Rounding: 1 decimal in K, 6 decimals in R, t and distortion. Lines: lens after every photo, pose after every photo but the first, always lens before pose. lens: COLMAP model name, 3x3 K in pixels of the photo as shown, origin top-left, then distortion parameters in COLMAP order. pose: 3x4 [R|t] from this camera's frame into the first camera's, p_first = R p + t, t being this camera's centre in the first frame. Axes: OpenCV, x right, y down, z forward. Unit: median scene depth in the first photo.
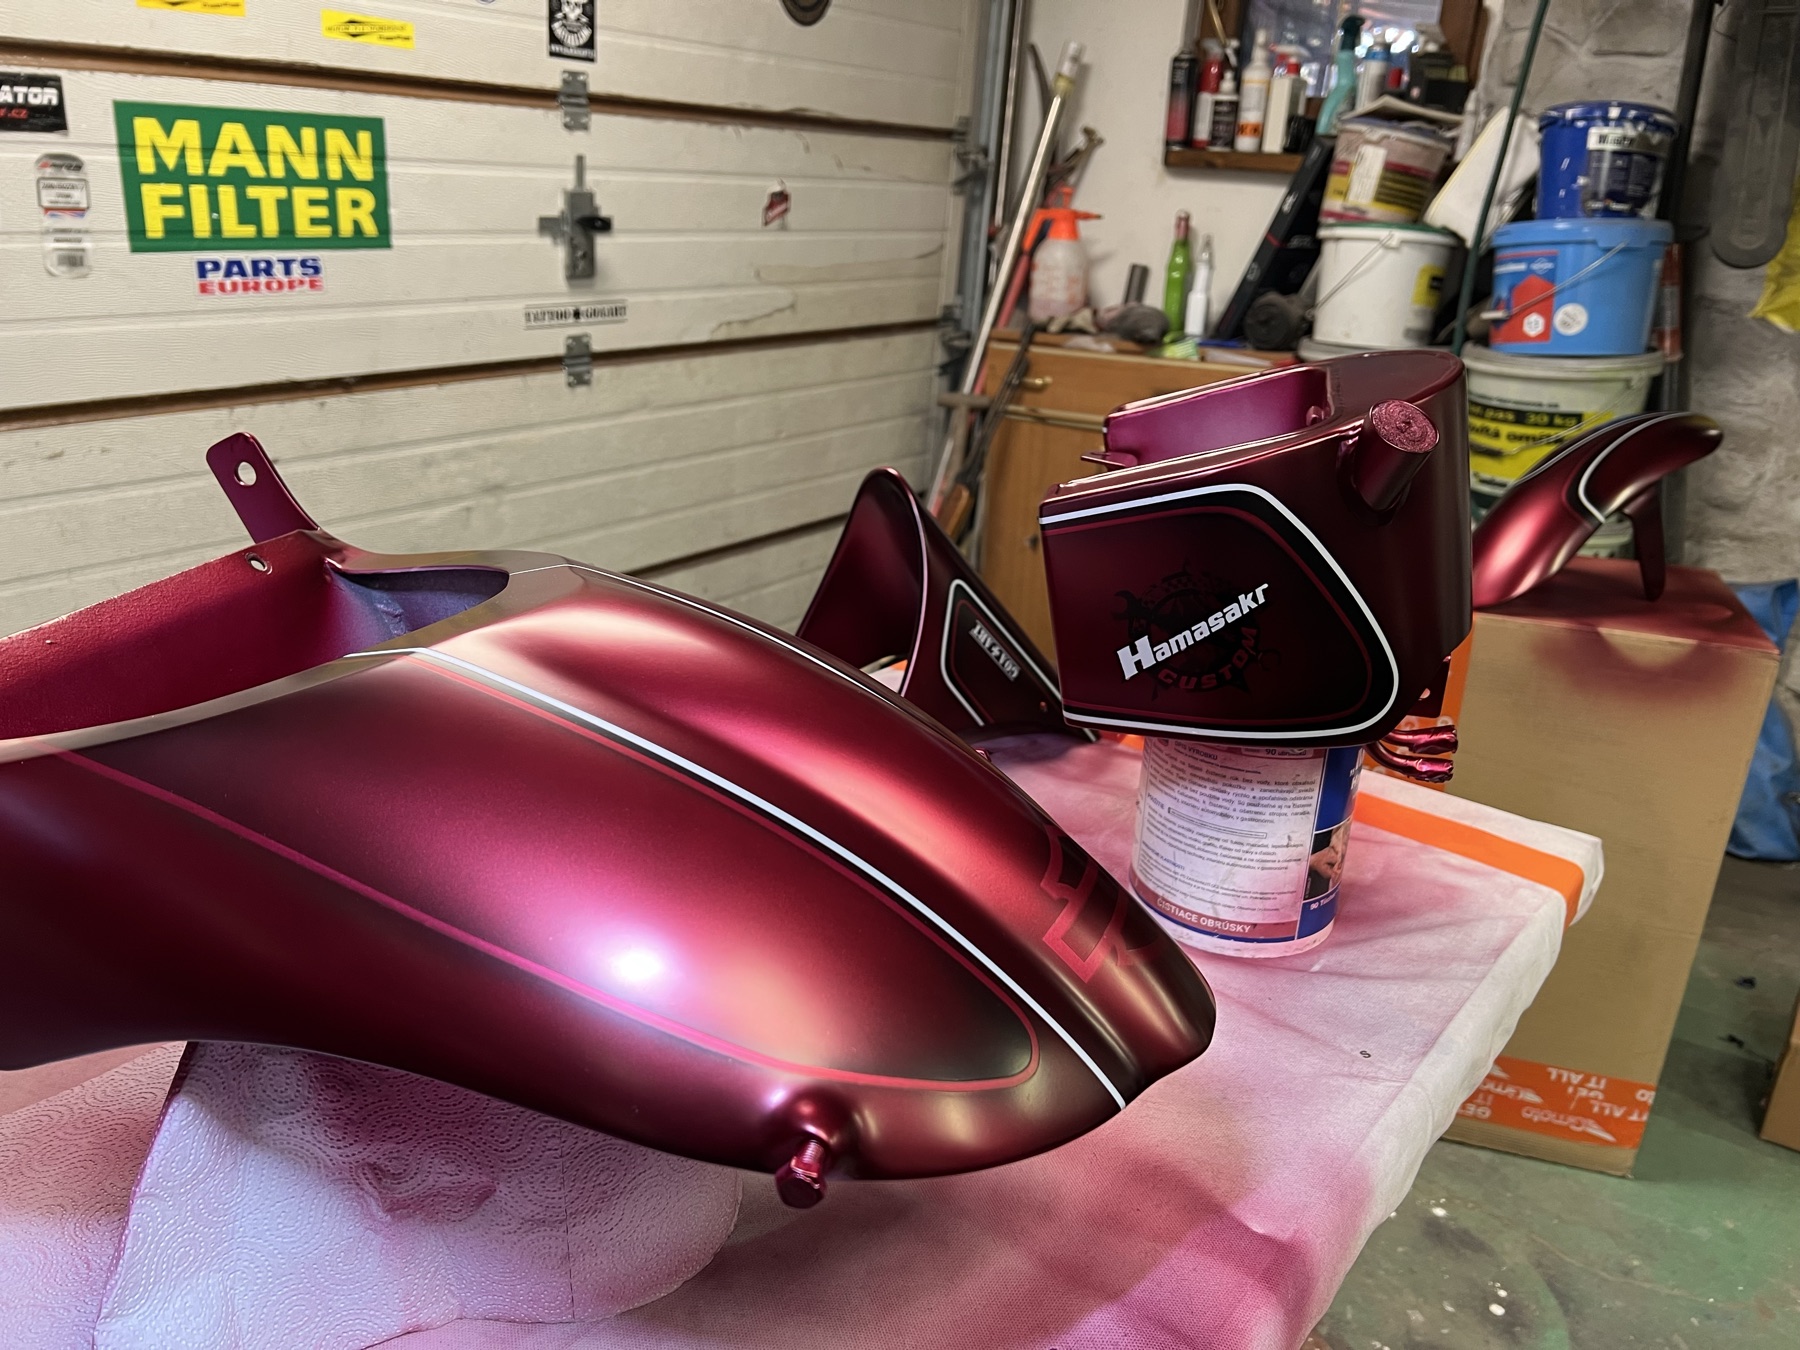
lens RADIAL K [[1363.6, 0, 911.2], [0, 1363.6, 668.8], [0, 0, 1]] dist [0.052651, -0.066455]
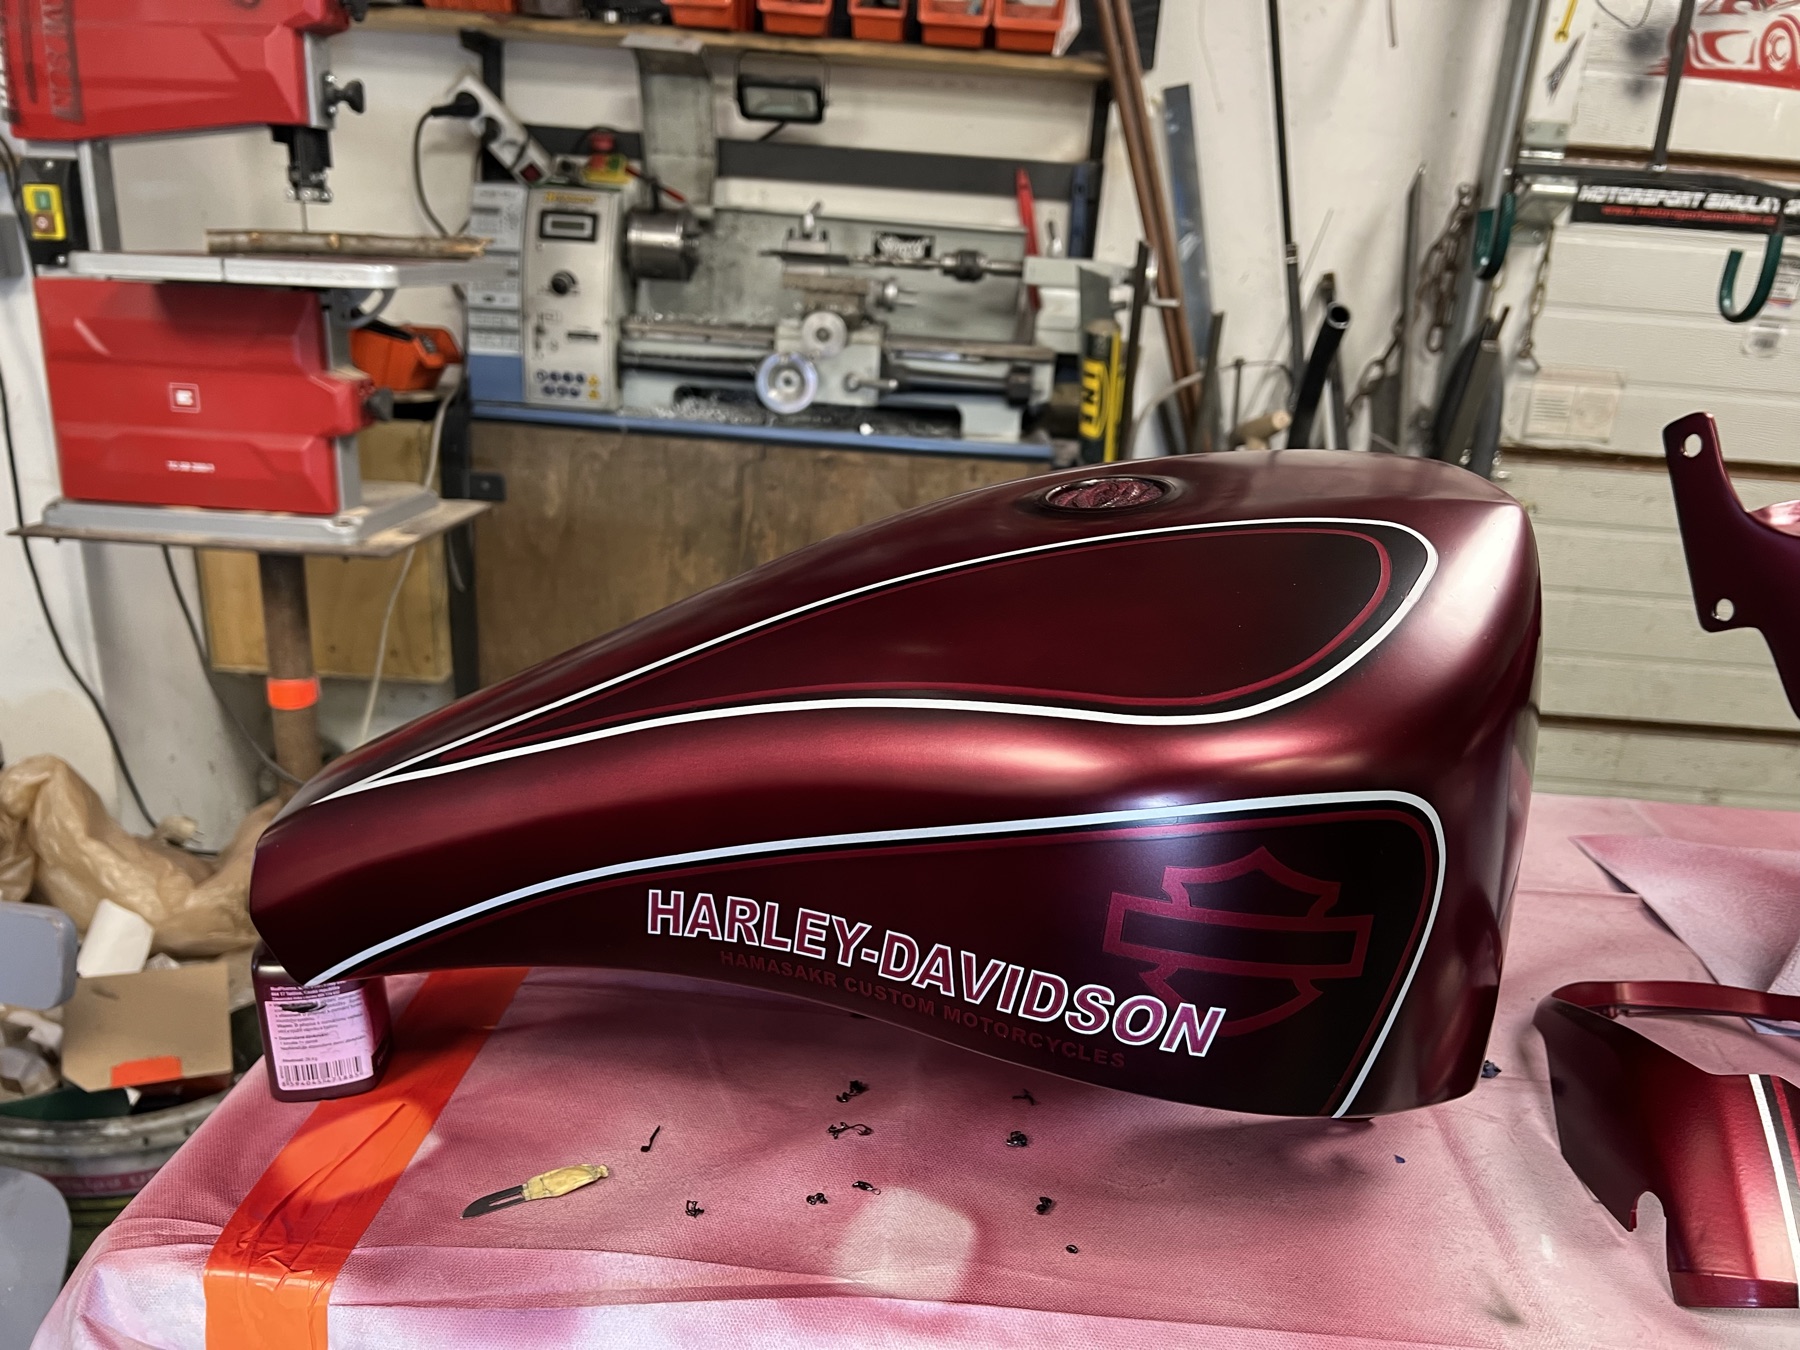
lens RADIAL K [[1363.6, 0, 911.2], [0, 1363.6, 668.8], [0, 0, 1]] dist [0.052651, -0.066455]
pose [[0.546792, 0.246550, -0.800145, 0.002550], [-0.322717, 0.943881, 0.070306, 0.107734], [0.772575, 0.219778, 0.595672, -0.184840]]
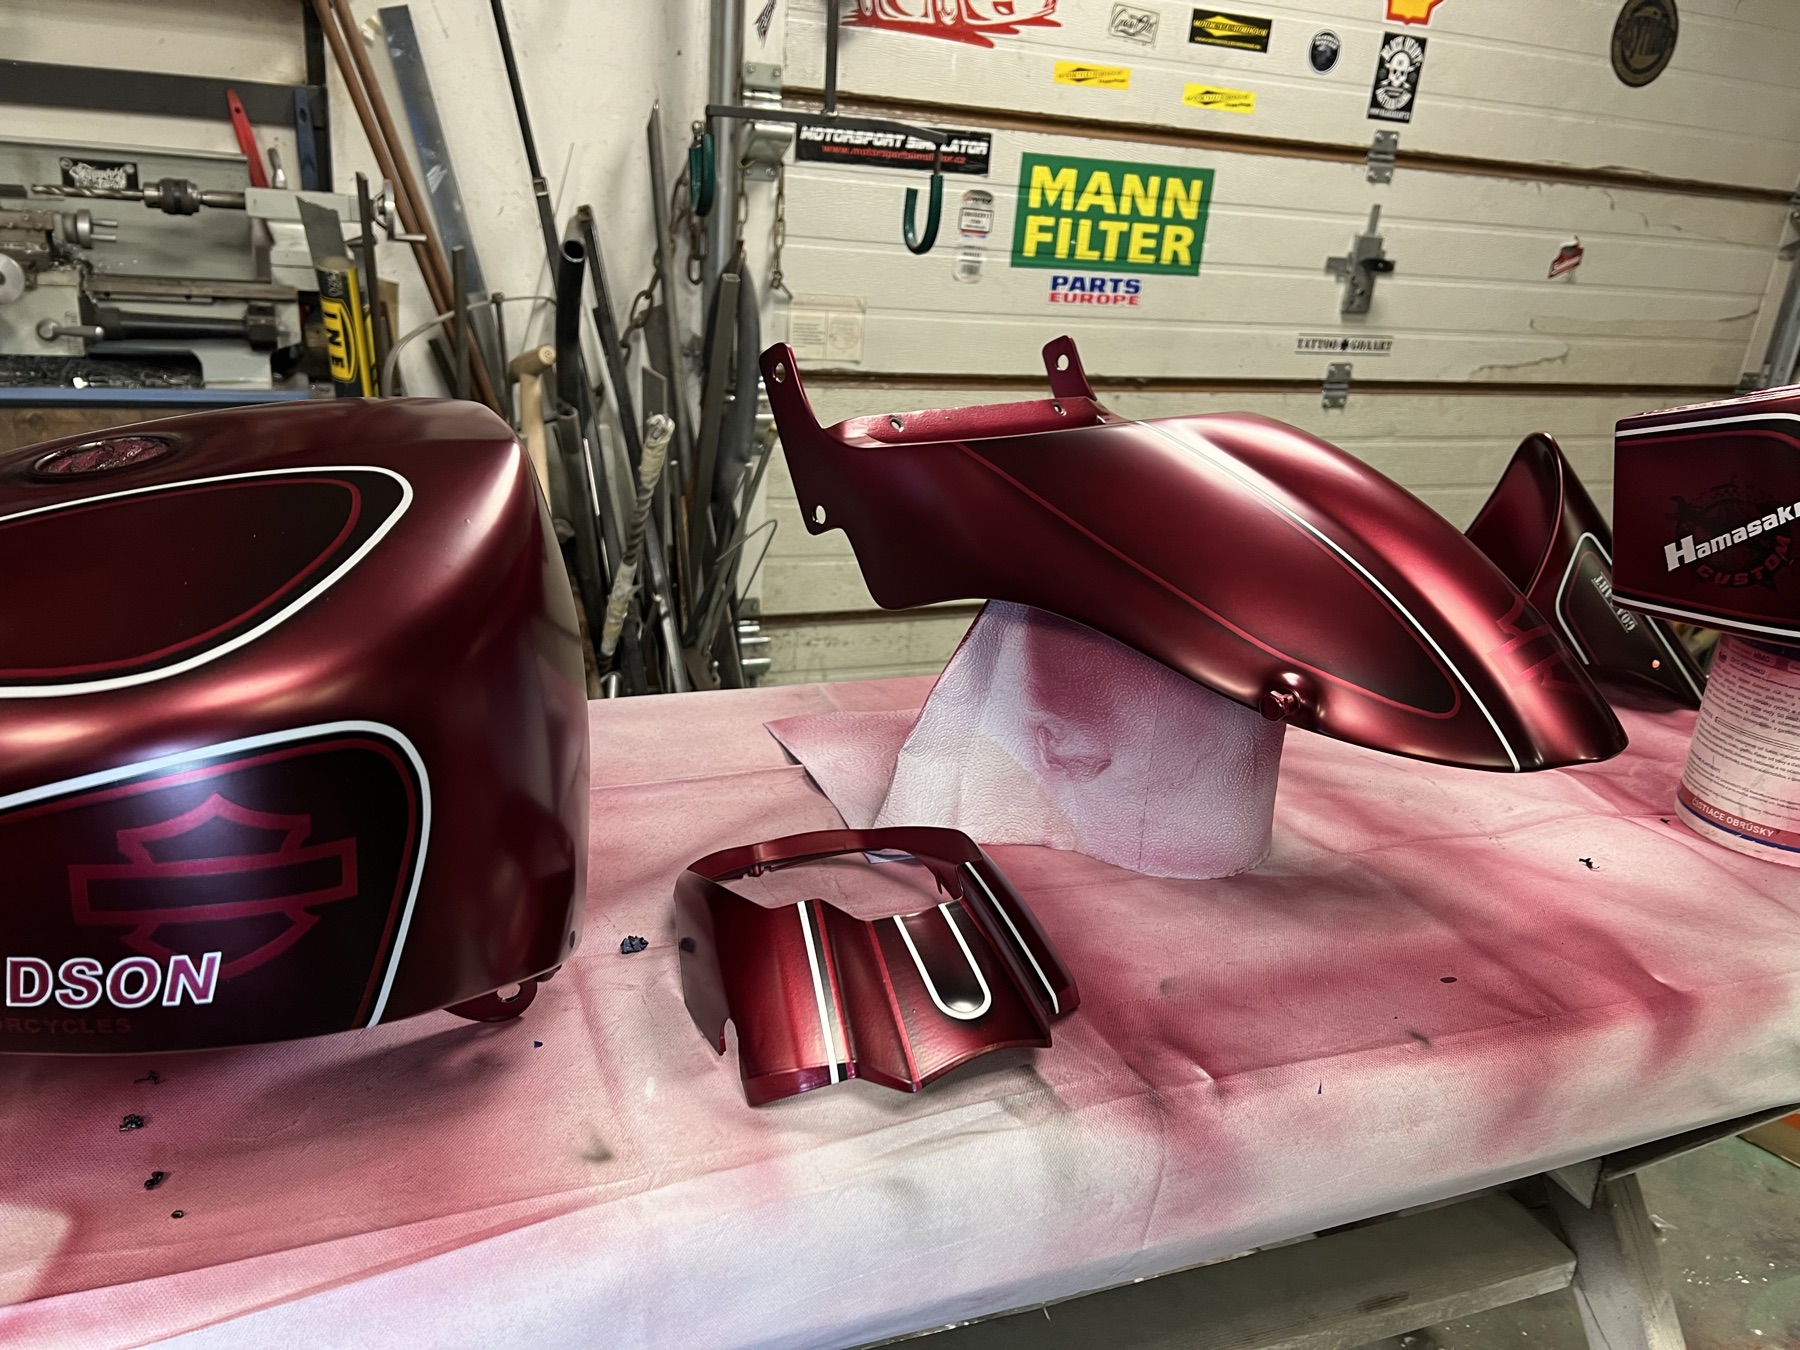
lens RADIAL K [[1363.6, 0, 911.2], [0, 1363.6, 668.8], [0, 0, 1]] dist [0.052651, -0.066455]
pose [[0.847752, 0.186306, -0.496594, 0.077368], [-0.211190, 0.977426, 0.006169, 0.084225], [0.486533, 0.099646, 0.867961, -0.146929]]
